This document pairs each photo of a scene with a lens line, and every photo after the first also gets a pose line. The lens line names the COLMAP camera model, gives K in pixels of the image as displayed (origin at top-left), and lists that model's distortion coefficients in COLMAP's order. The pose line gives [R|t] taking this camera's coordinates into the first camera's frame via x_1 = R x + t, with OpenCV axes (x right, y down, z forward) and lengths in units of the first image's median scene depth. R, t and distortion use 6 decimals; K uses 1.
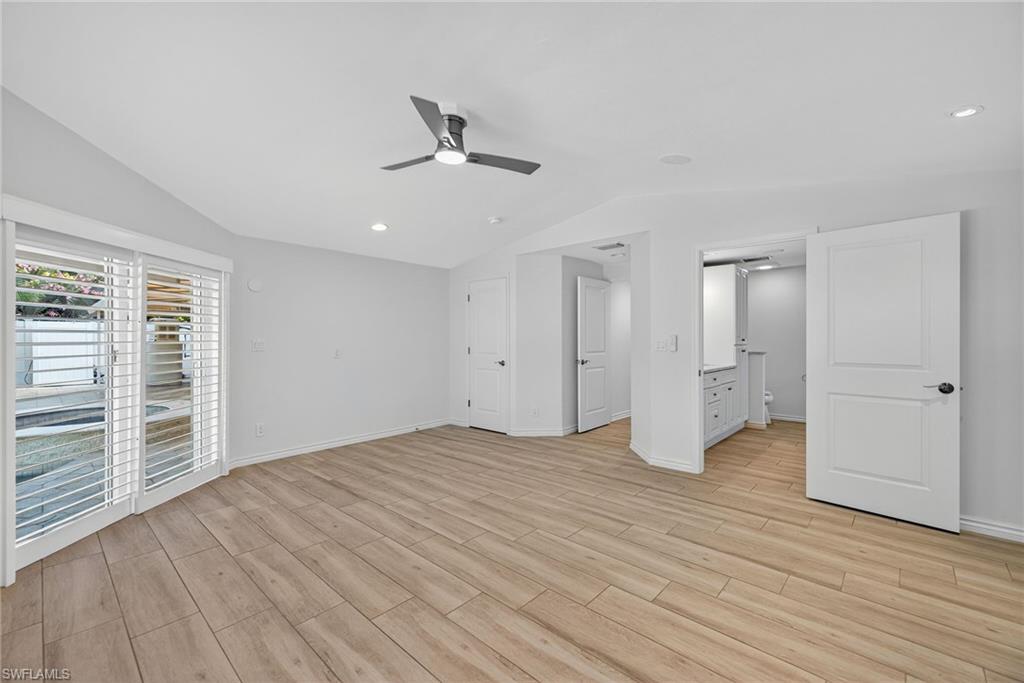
lens RADIAL K [[425.2, 0, 513.4], [0, 425.2, 338.4], [0, 0, 1]] dist [0.000613, 0.000030]
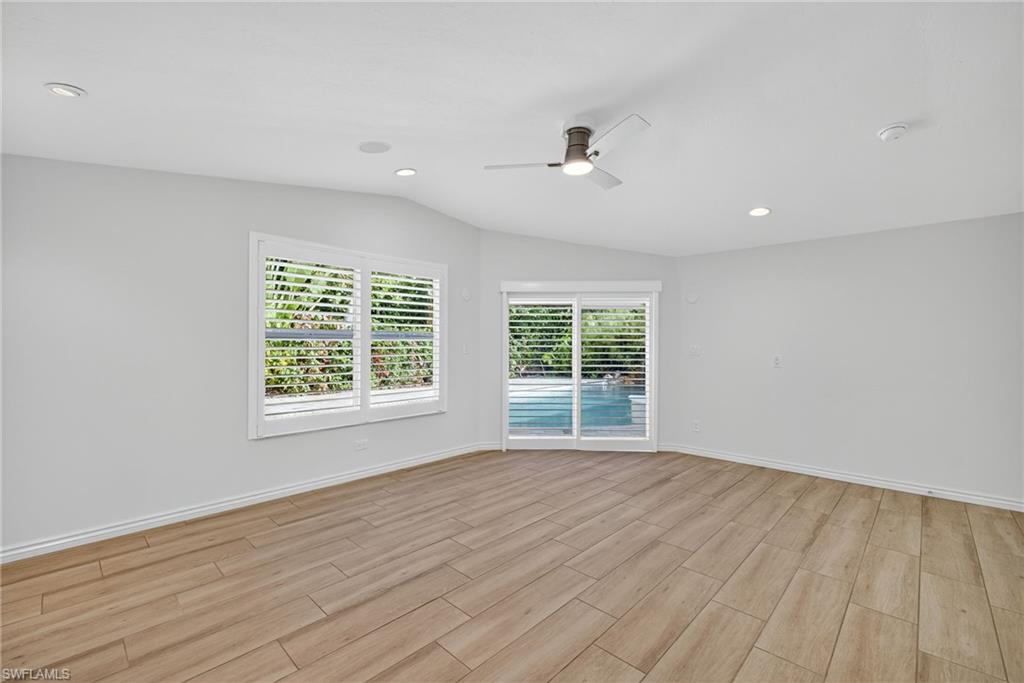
lens RADIAL K [[436.3, 0, 511.6], [0, 436.3, 342.0], [0, 0, 1]] dist [0.003031, -0.000149]
pose [[-0.025448, -0.001900, -0.999674, 0.961494], [-0.003509, 0.999992, -0.001811, -0.003896], [0.999670, 0.003462, -0.025454, 0.921274]]
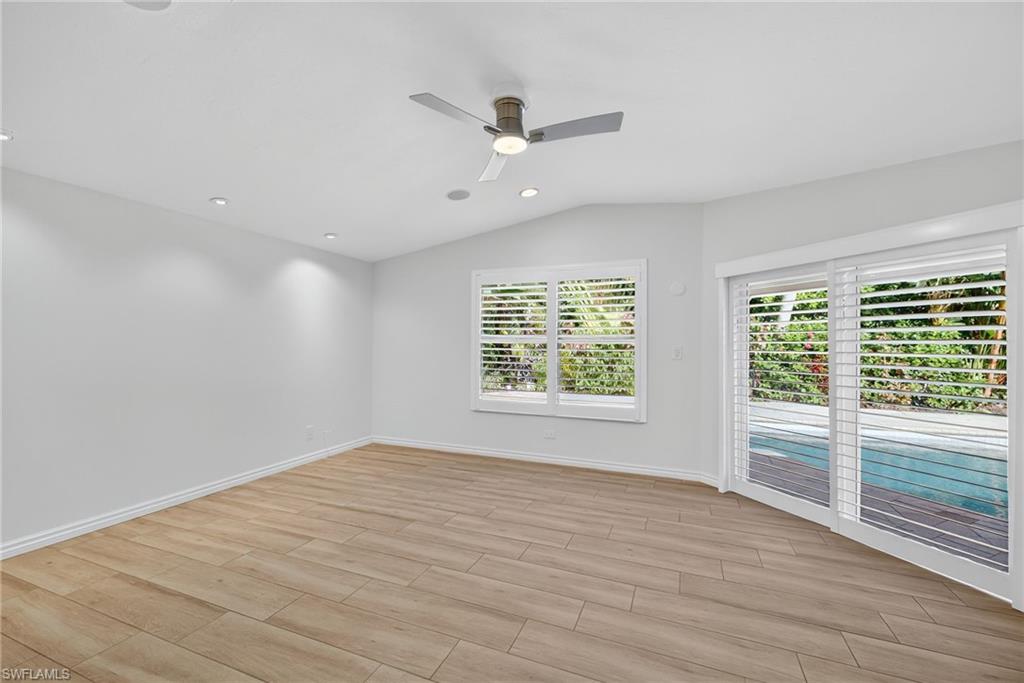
lens RADIAL K [[436.3, 0, 511.6], [0, 436.3, 342.0], [0, 0, 1]] dist [0.003031, -0.000149]
pose [[-0.940480, -0.007695, -0.339761, 0.166883], [-0.007533, 0.999970, -0.001796, -0.010903], [0.339765, 0.000870, -0.940510, 1.976914]]
